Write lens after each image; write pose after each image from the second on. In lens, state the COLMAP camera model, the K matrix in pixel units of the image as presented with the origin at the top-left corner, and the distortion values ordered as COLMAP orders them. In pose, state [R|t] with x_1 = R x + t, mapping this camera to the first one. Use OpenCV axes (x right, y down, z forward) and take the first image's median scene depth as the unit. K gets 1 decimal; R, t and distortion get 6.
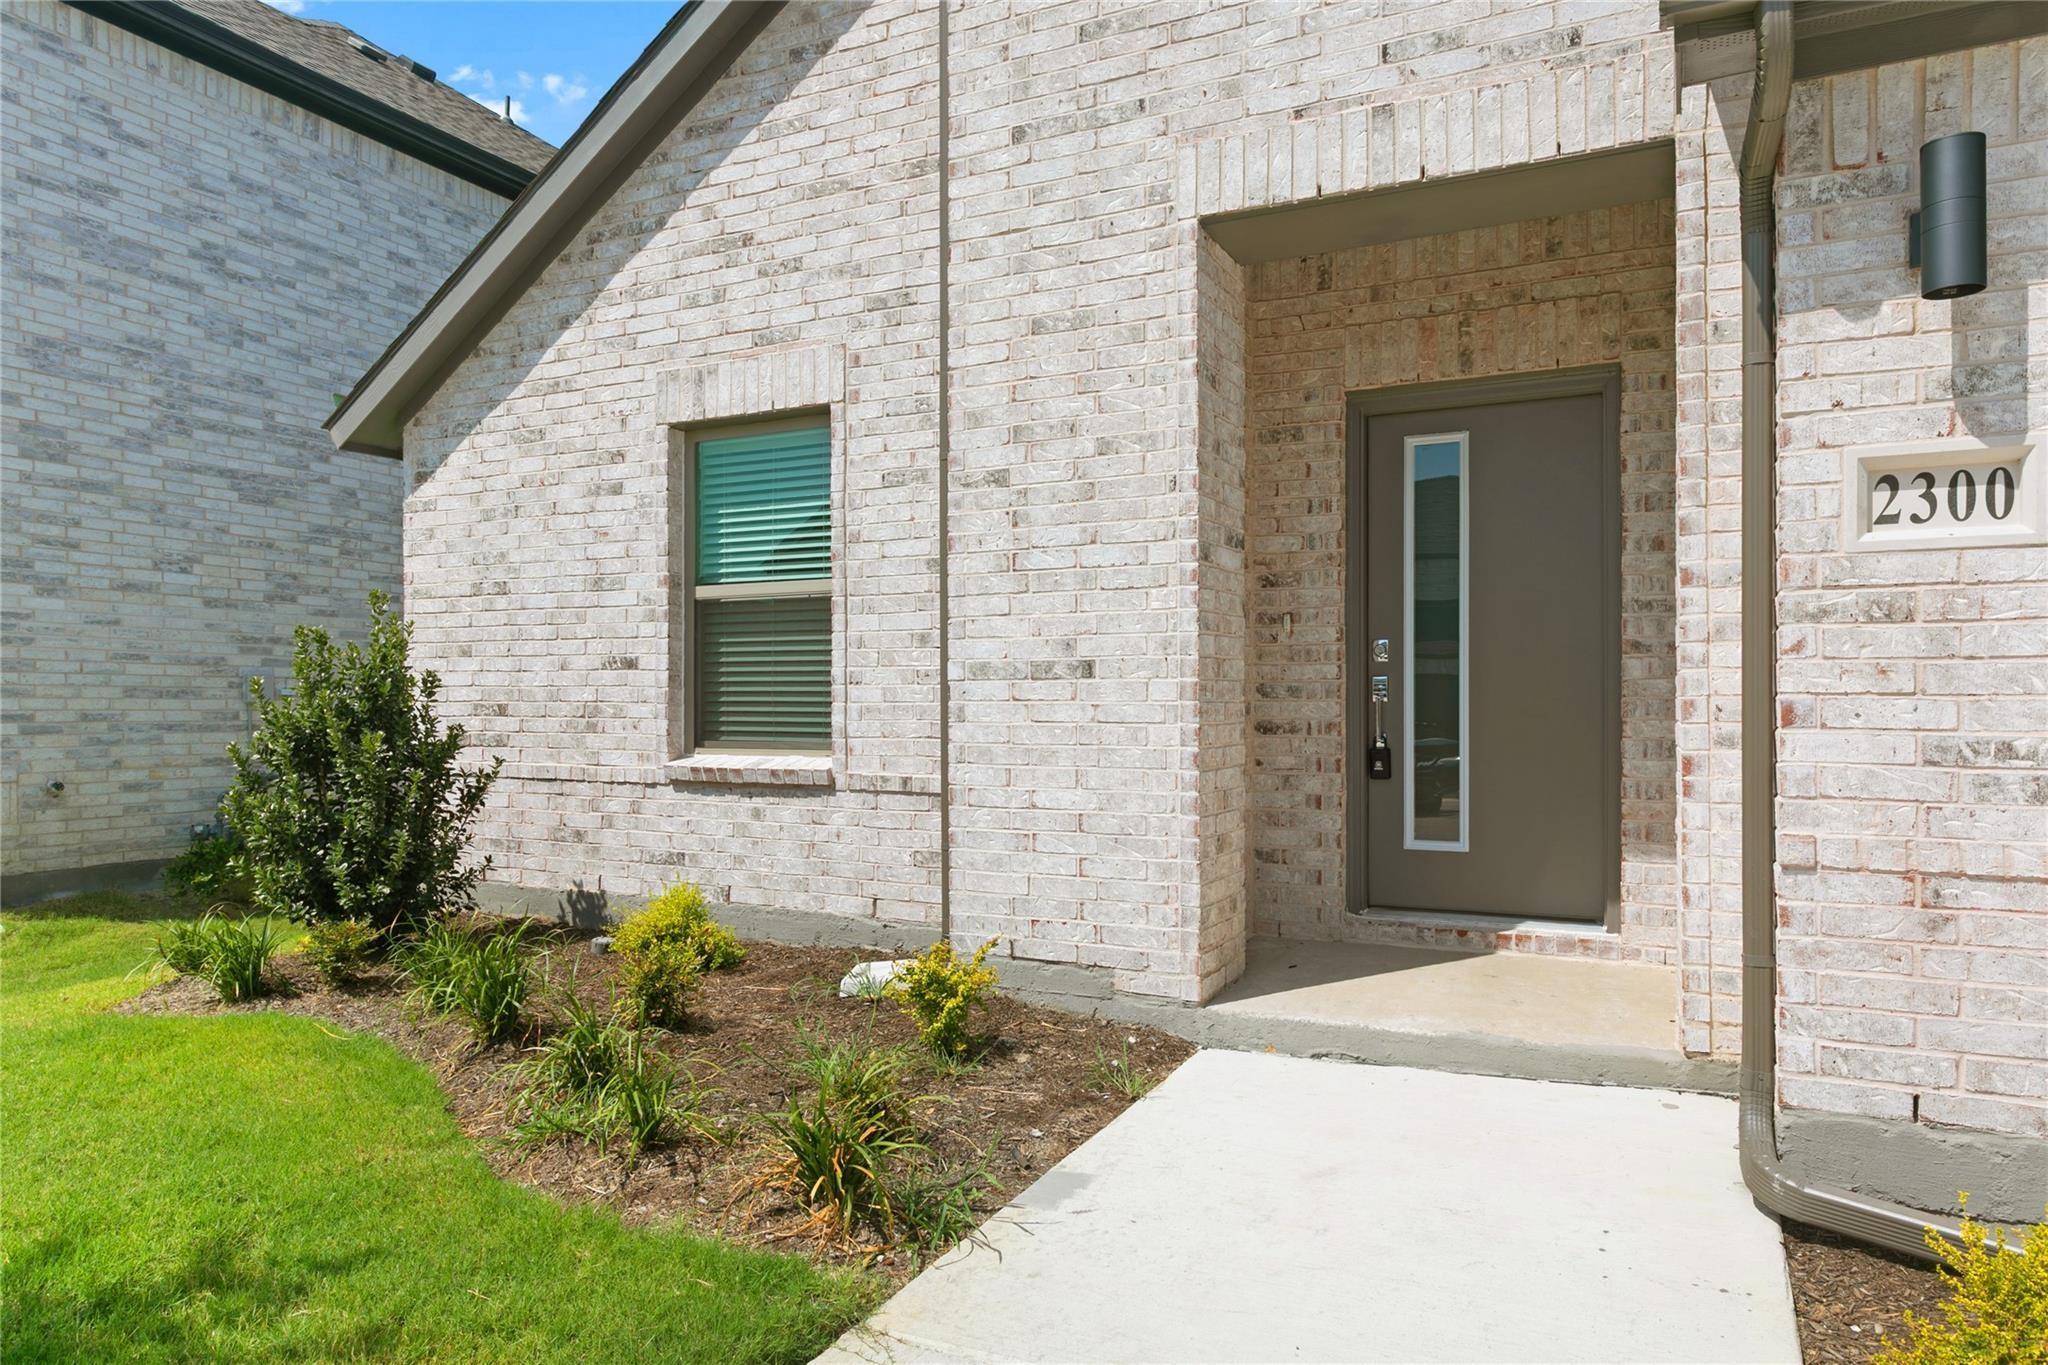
lens RADIAL K [[1307.0, 0, 1022.2], [0, 1307.0, 704.7], [0, 0, 1]] dist [-0.002883, 0.001770]
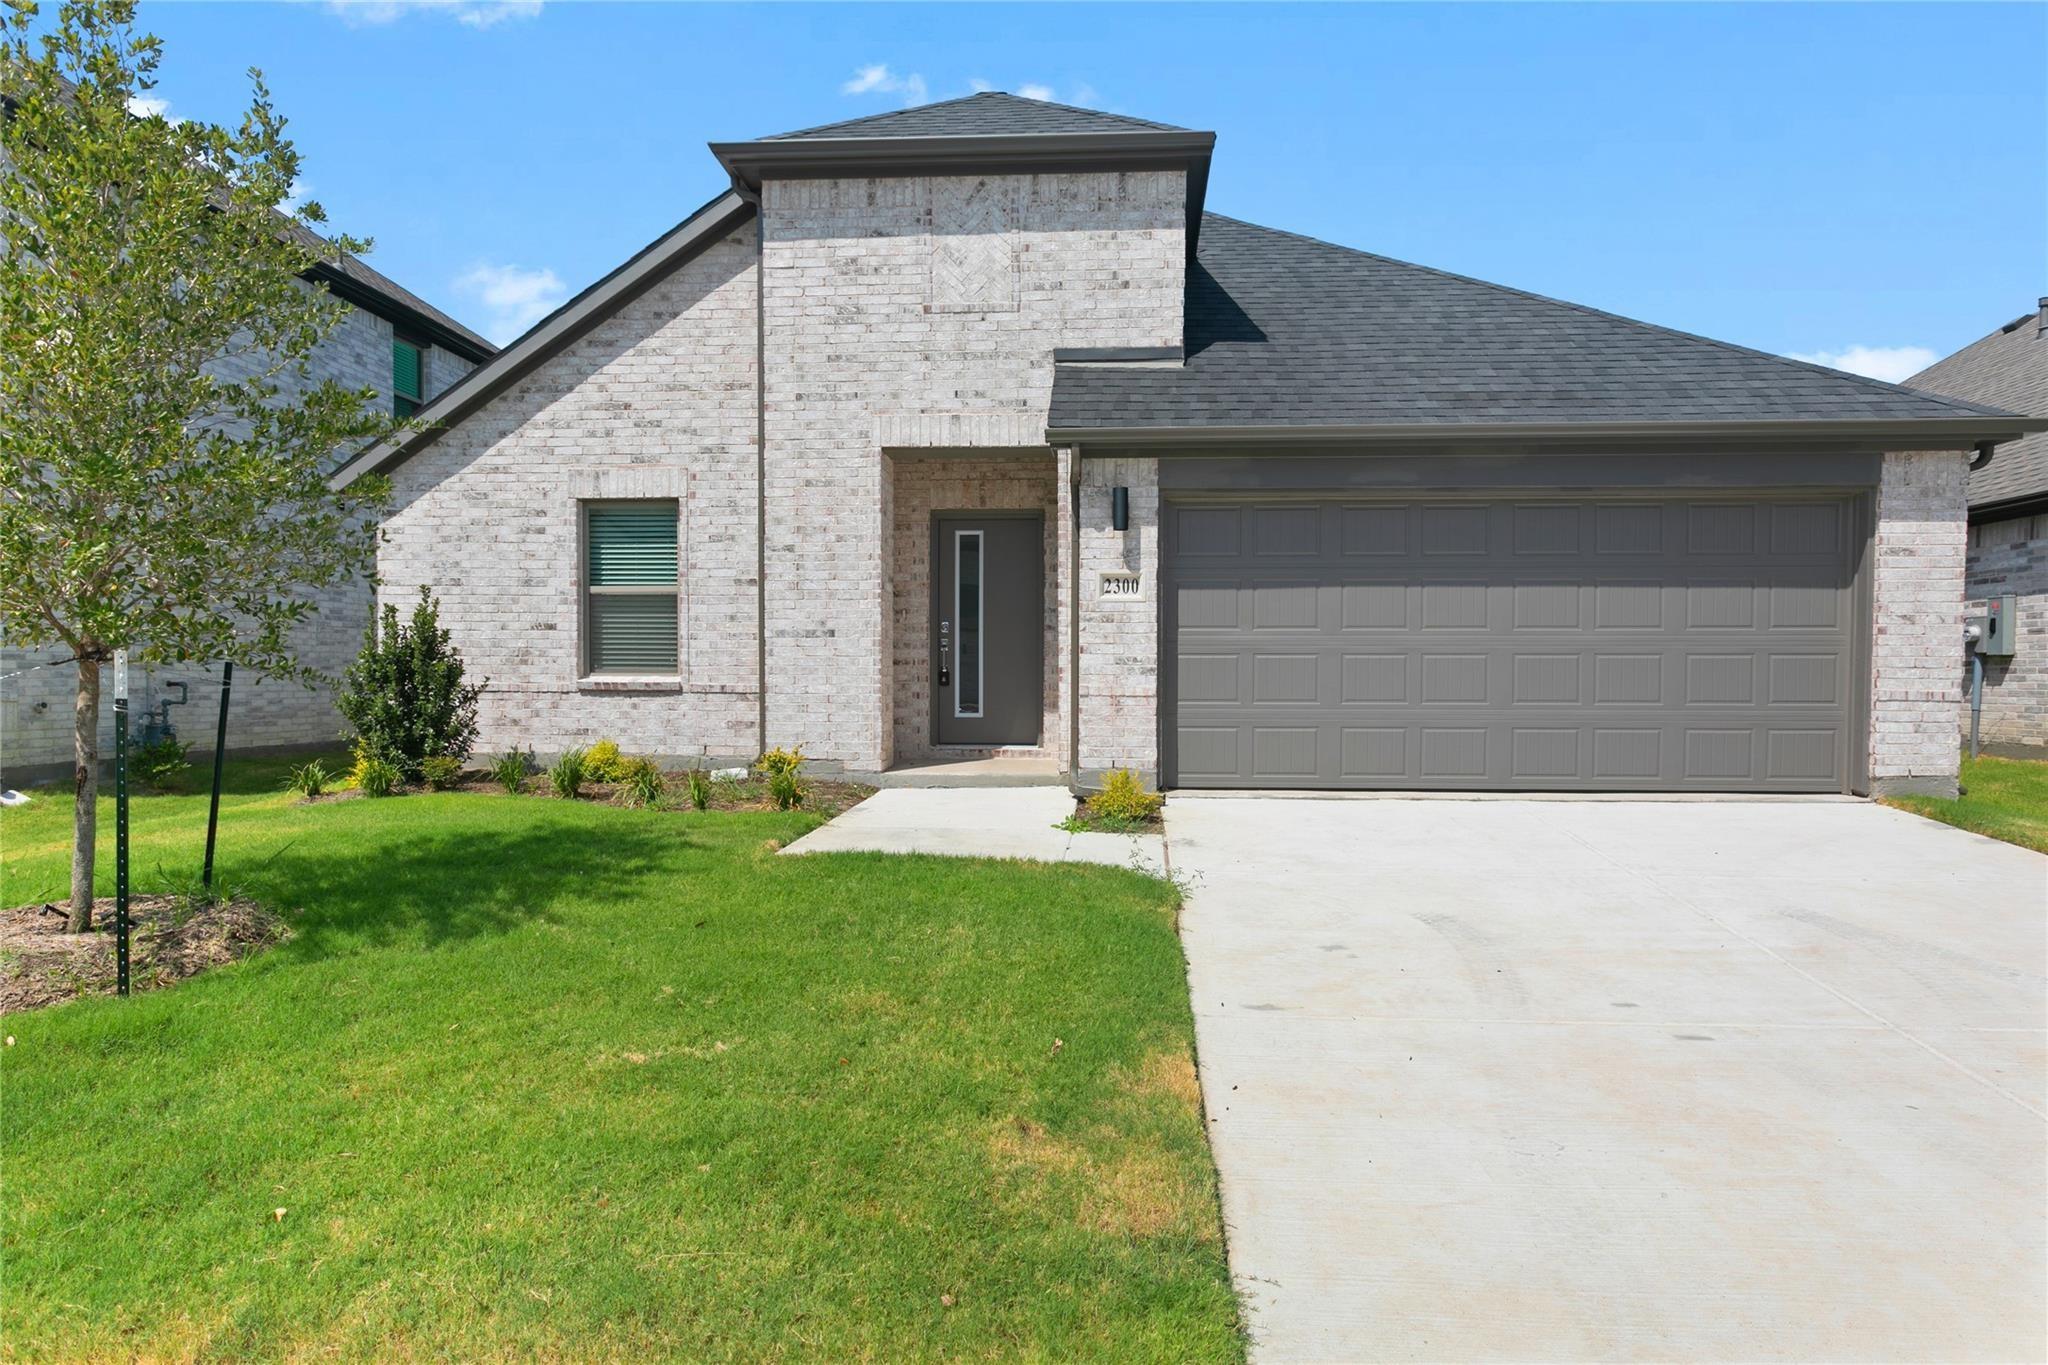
lens RADIAL K [[1299.4, 0, 1024.0], [0, 1299.4, 682.5], [0, 0, 1]] dist [0.004769, 0.001858]
pose [[0.926802, 0.001585, 0.375548, -0.404286], [-0.003454, 0.999985, 0.004304, 0.039798], [-0.375535, -0.005286, 0.926793, -1.028779]]
